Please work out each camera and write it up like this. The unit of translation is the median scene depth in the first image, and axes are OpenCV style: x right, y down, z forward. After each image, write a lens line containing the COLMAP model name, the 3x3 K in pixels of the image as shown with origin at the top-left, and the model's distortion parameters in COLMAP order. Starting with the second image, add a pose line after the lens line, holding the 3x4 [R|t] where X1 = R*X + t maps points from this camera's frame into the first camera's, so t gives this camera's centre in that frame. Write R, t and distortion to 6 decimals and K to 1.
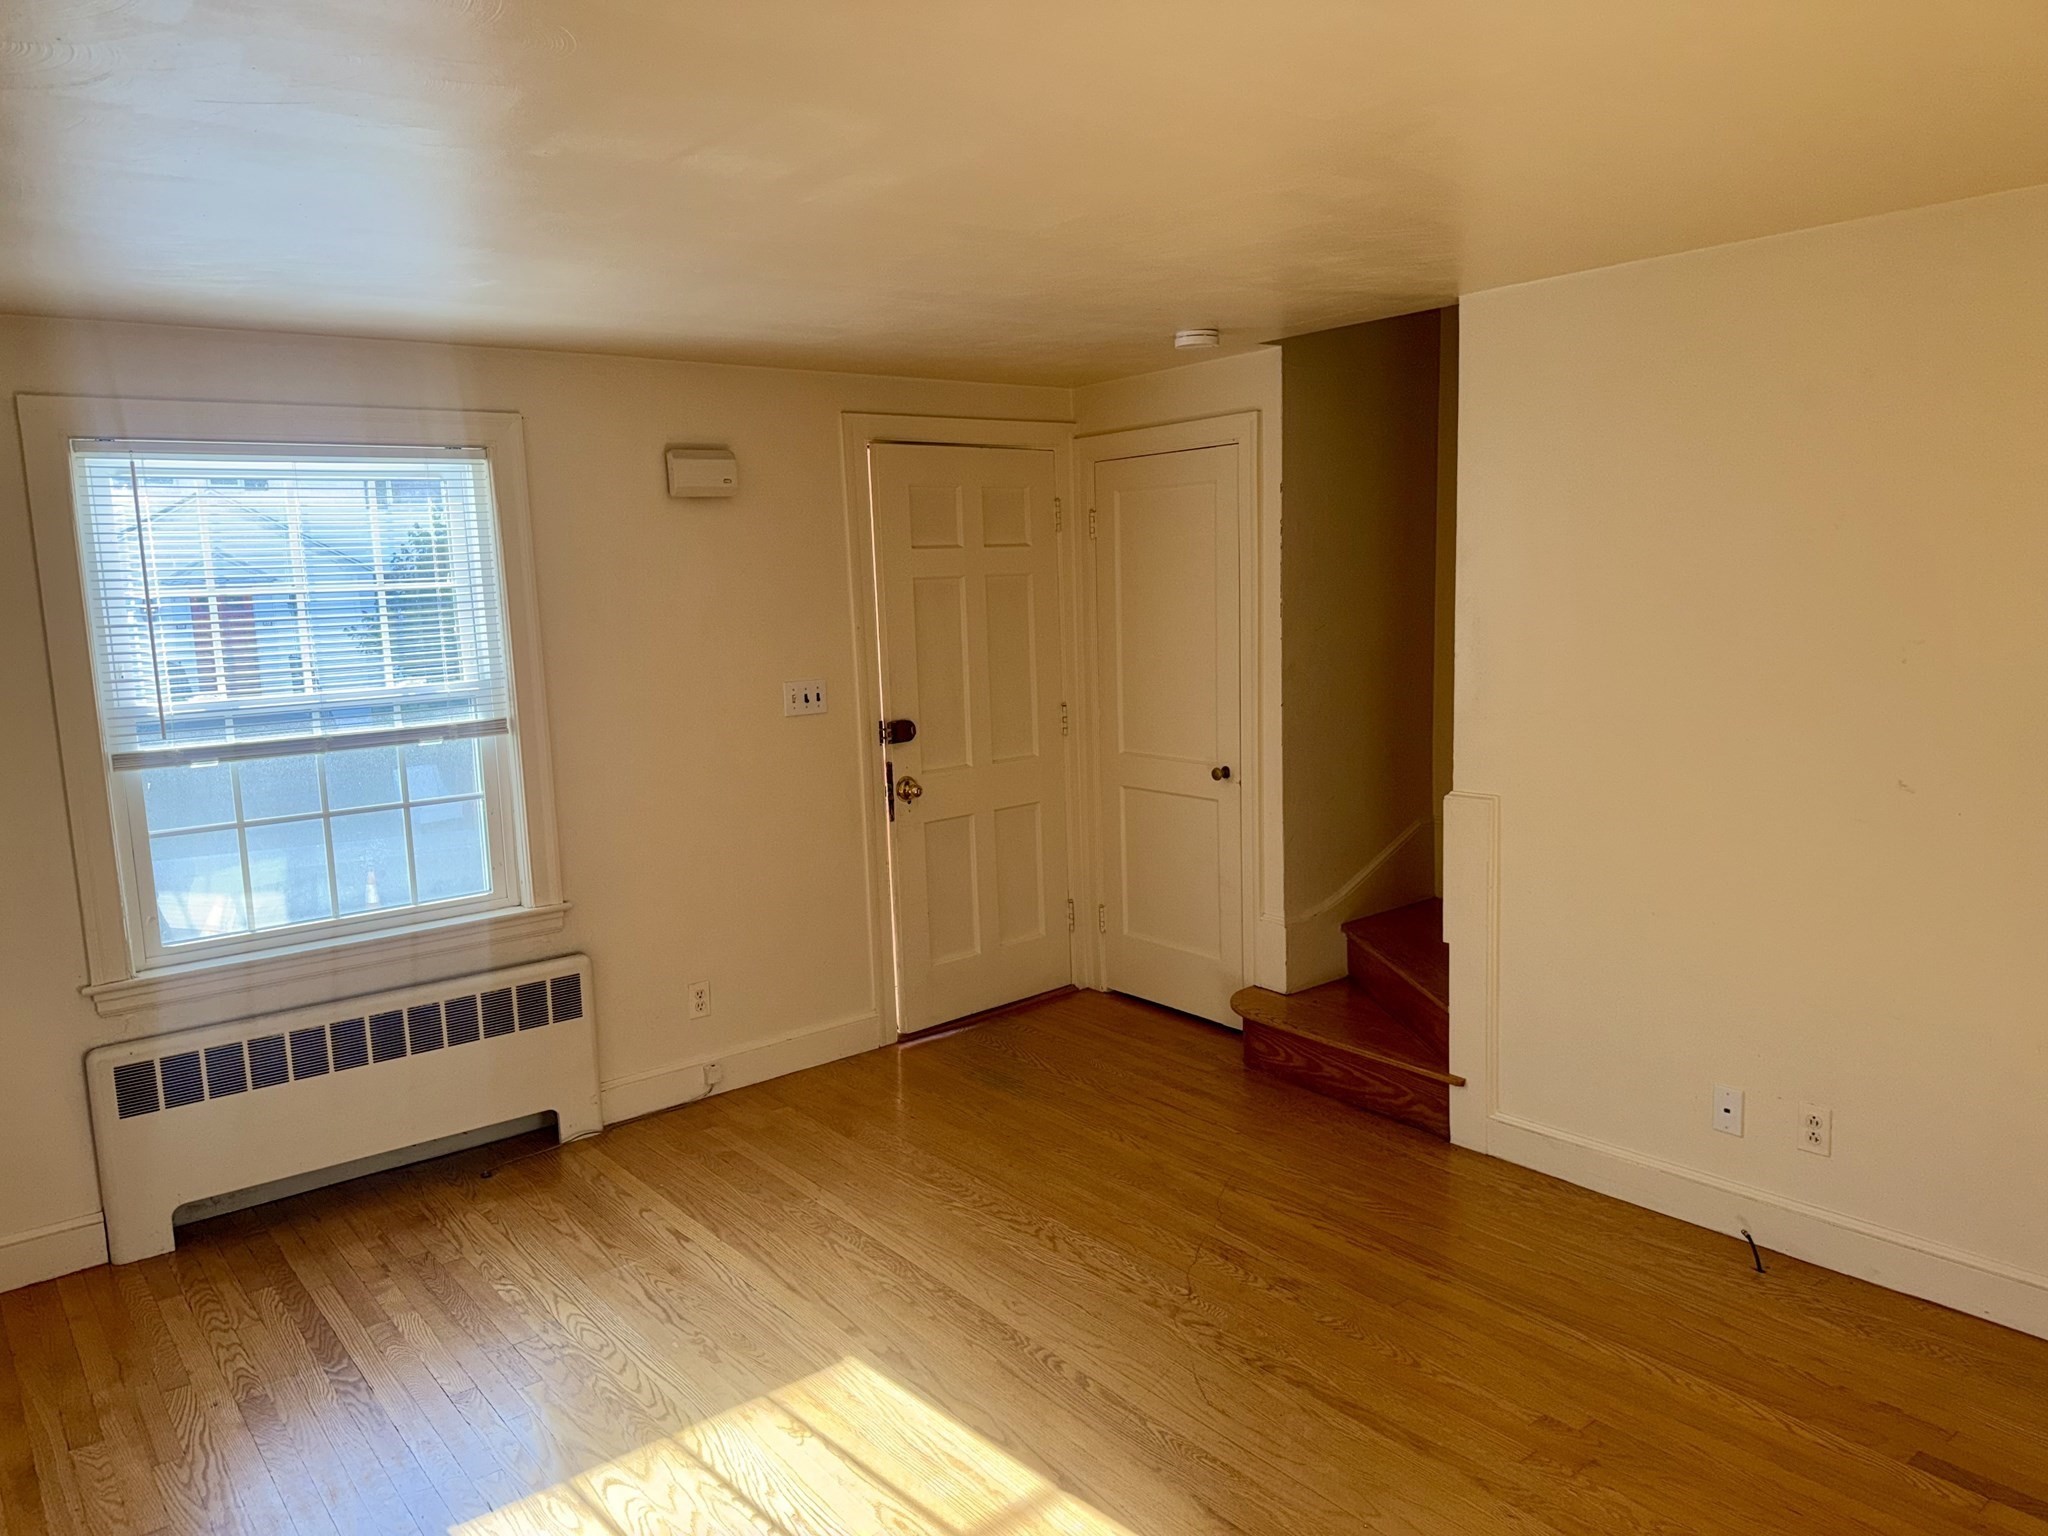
lens RADIAL K [[1418.3, 0, 984.4], [0, 1418.3, 766.4], [0, 0, 1]] dist [0.180738, -0.163509]
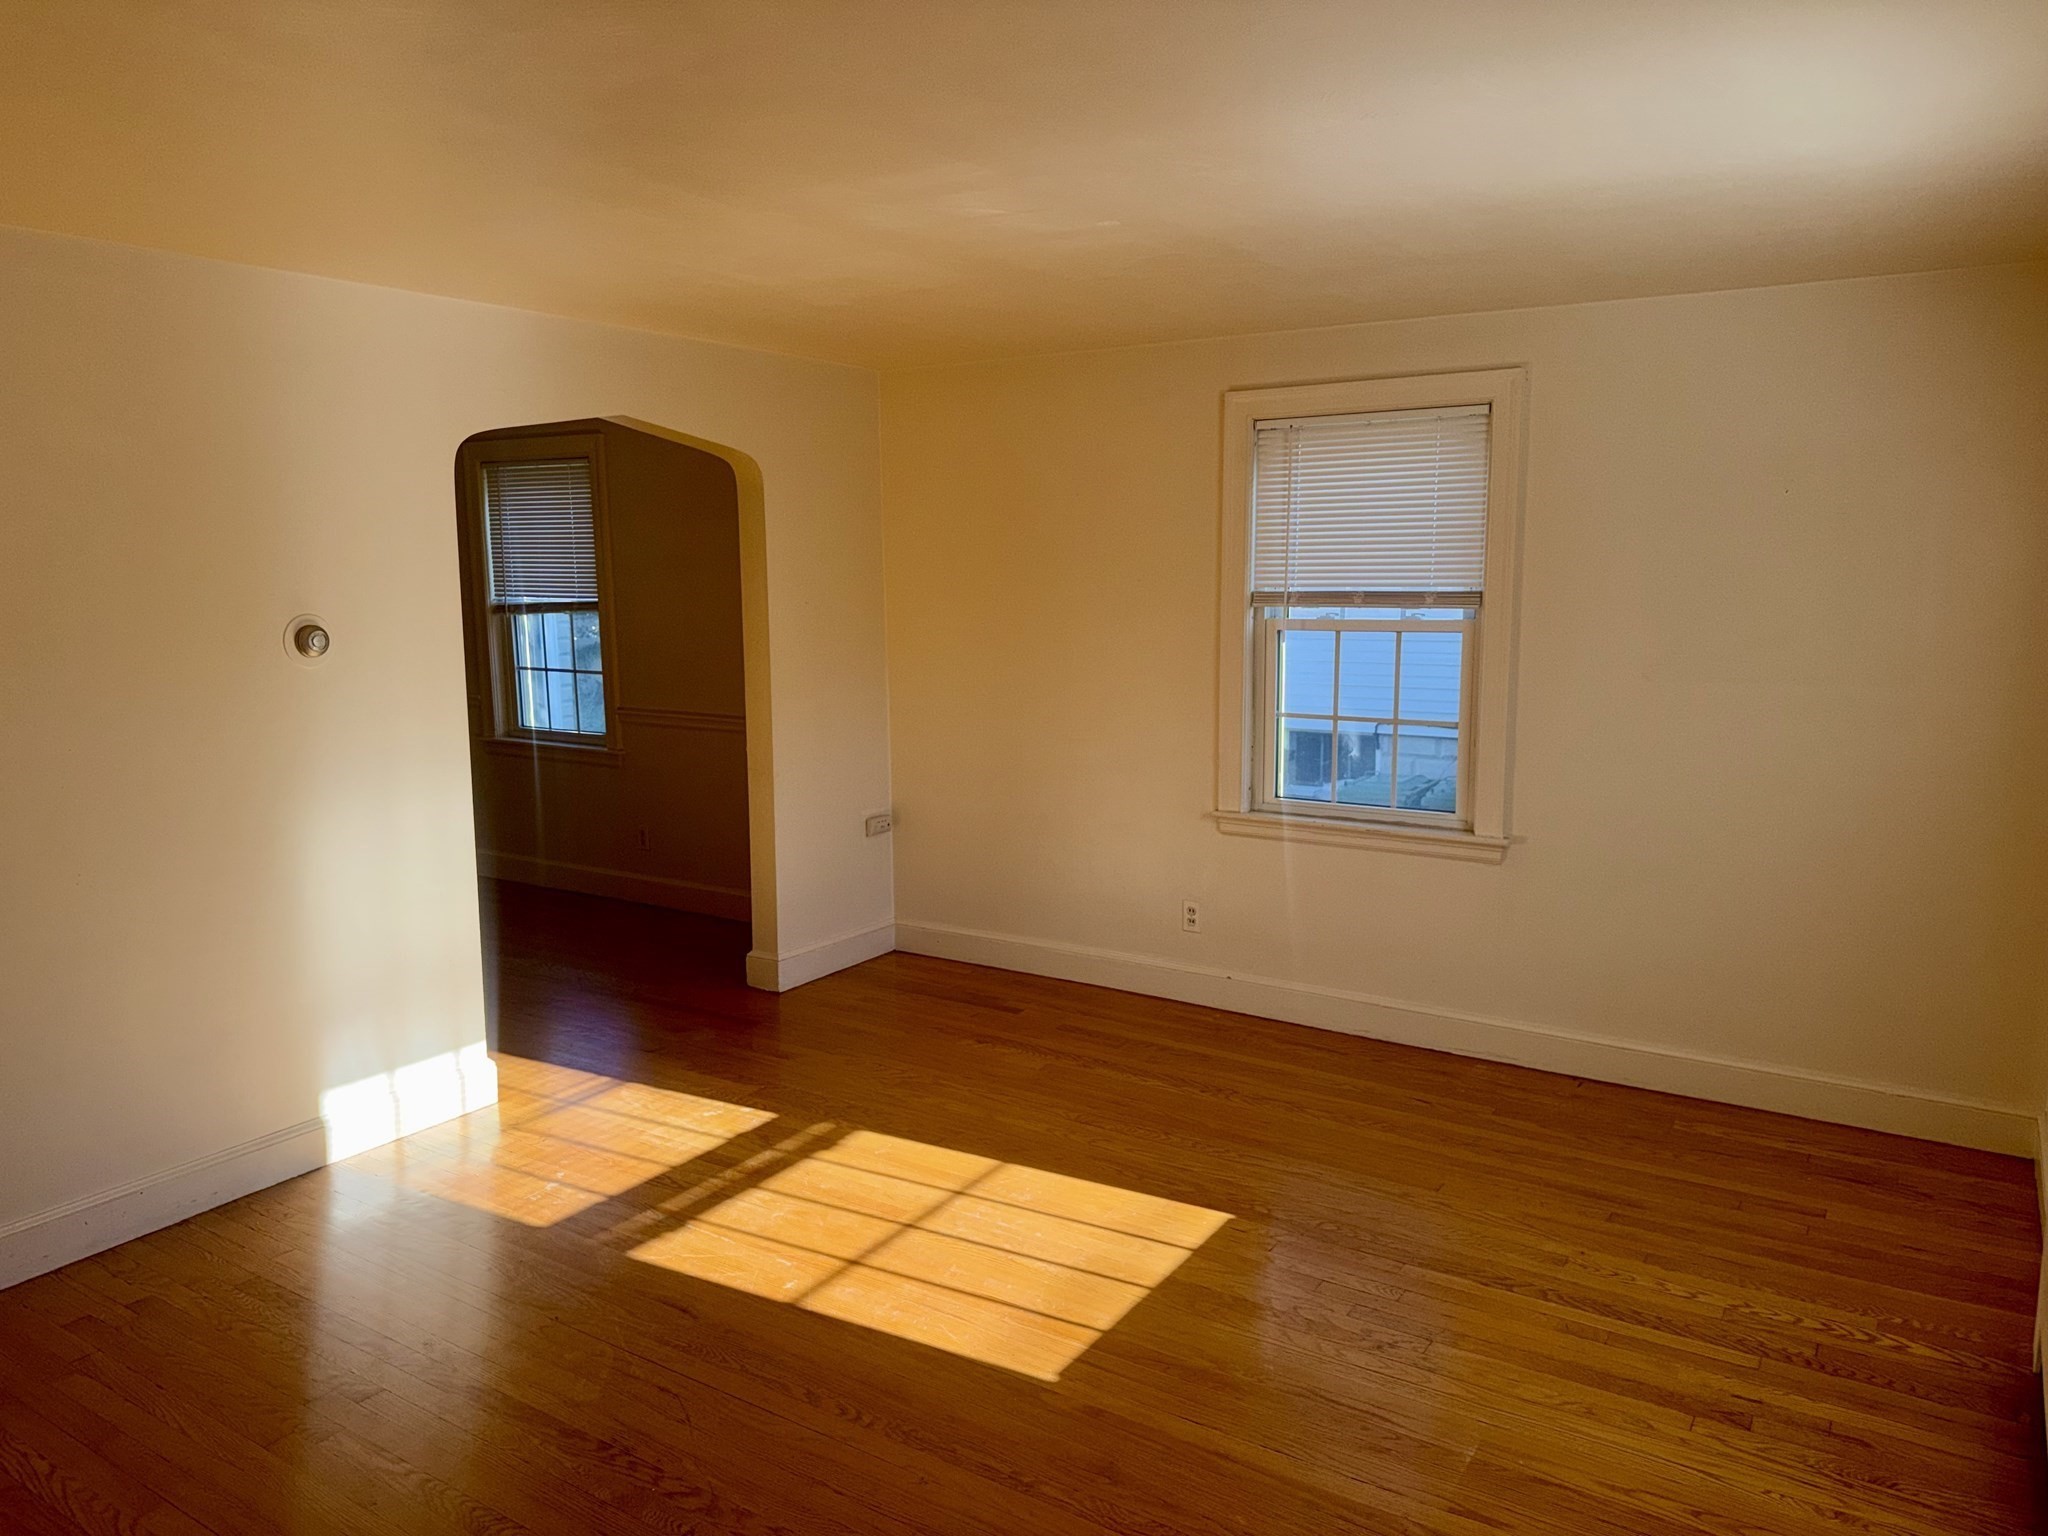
lens RADIAL K [[1418.3, 0, 984.4], [0, 1418.3, 766.4], [0, 0, 1]] dist [0.180738, -0.163509]
pose [[-0.946598, 0.090002, -0.309599, 0.187622], [0.001068, 0.961118, 0.276135, -0.197853], [0.322414, 0.261058, -0.909889, 1.545307]]
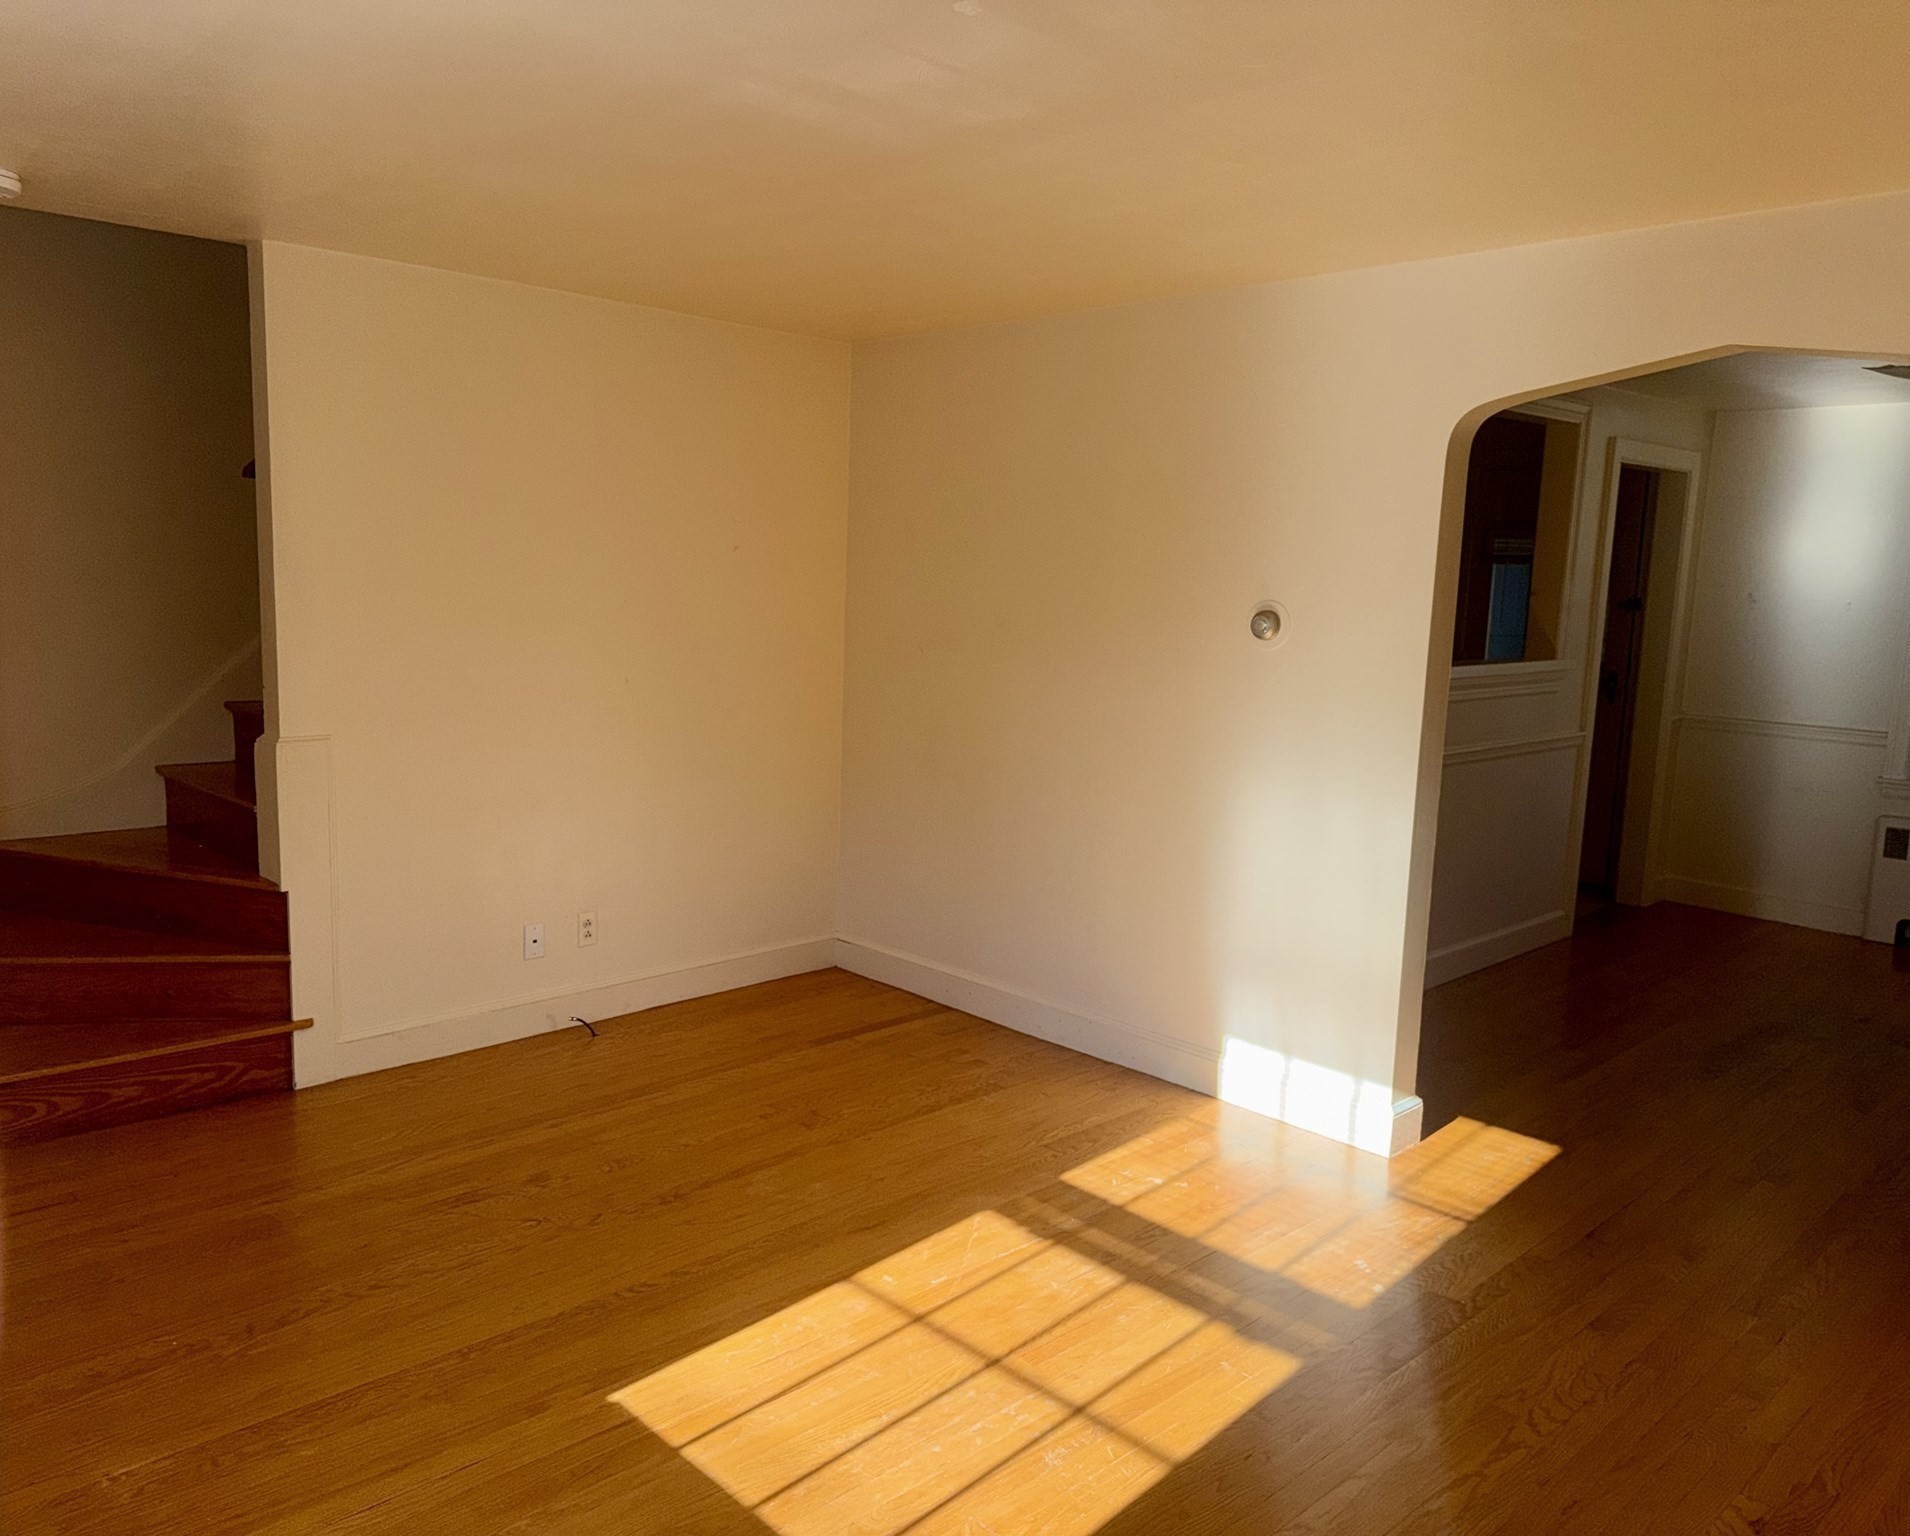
lens RADIAL K [[1434.9, 0, 915.8], [0, 1434.9, 774.0], [0, 0, 1]] dist [-0.005040, -0.002250]
pose [[-0.105035, -0.103580, 0.989060, -0.807682], [0.103465, 0.988025, 0.114460, -0.029733], [-0.989072, 0.114356, -0.093060, 0.768078]]
